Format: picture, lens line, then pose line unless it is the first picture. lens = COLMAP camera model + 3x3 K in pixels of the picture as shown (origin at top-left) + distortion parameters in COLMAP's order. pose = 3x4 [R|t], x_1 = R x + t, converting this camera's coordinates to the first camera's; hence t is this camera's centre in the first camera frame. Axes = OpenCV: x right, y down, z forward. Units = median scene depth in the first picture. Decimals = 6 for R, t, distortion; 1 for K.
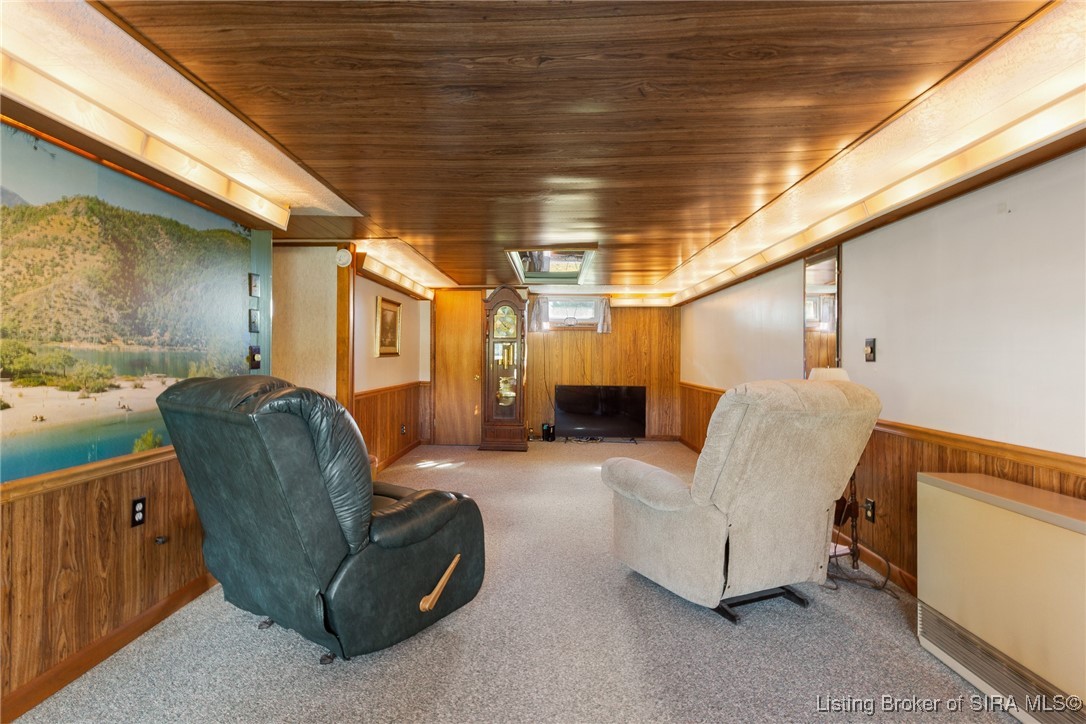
lens RADIAL K [[530.4, 0, 542.6], [0, 530.4, 357.5], [0, 0, 1]] dist [0.002729, -0.001466]
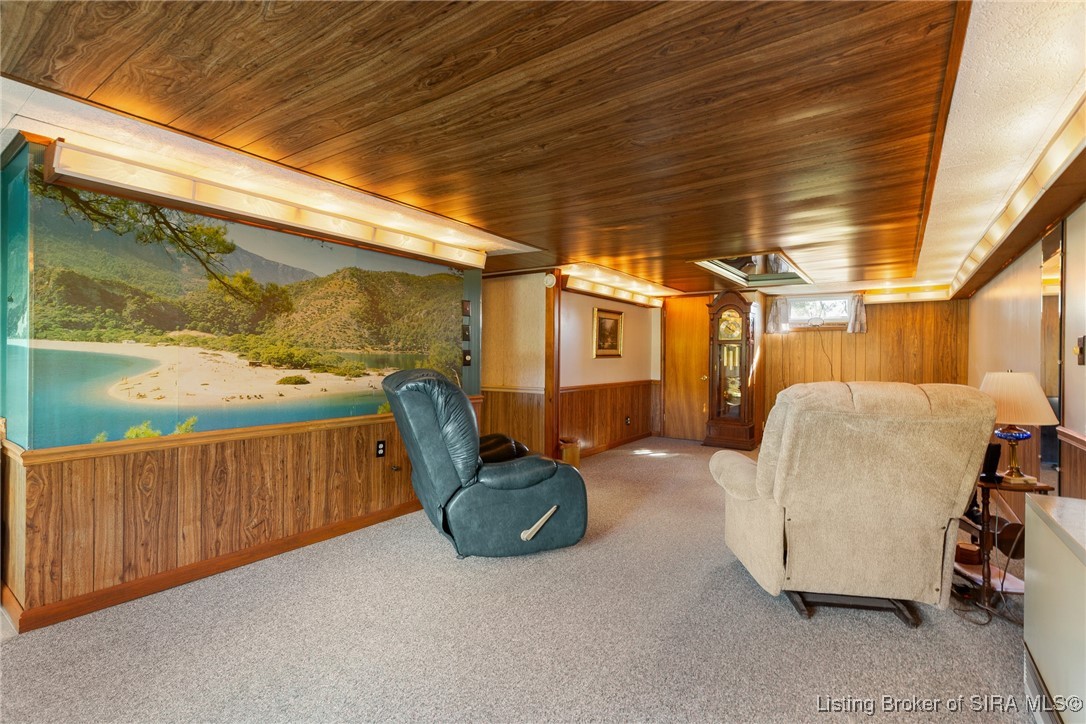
lens RADIAL K [[495.7, 0, 545.3], [0, 495.7, 361.0], [0, 0, 1]] dist [-0.002292, 0.002516]
pose [[0.862165, 0.005331, -0.506599, 0.459047], [-0.003361, 0.999983, 0.004802, 0.001493], [0.506616, -0.002437, 0.862168, -0.087030]]
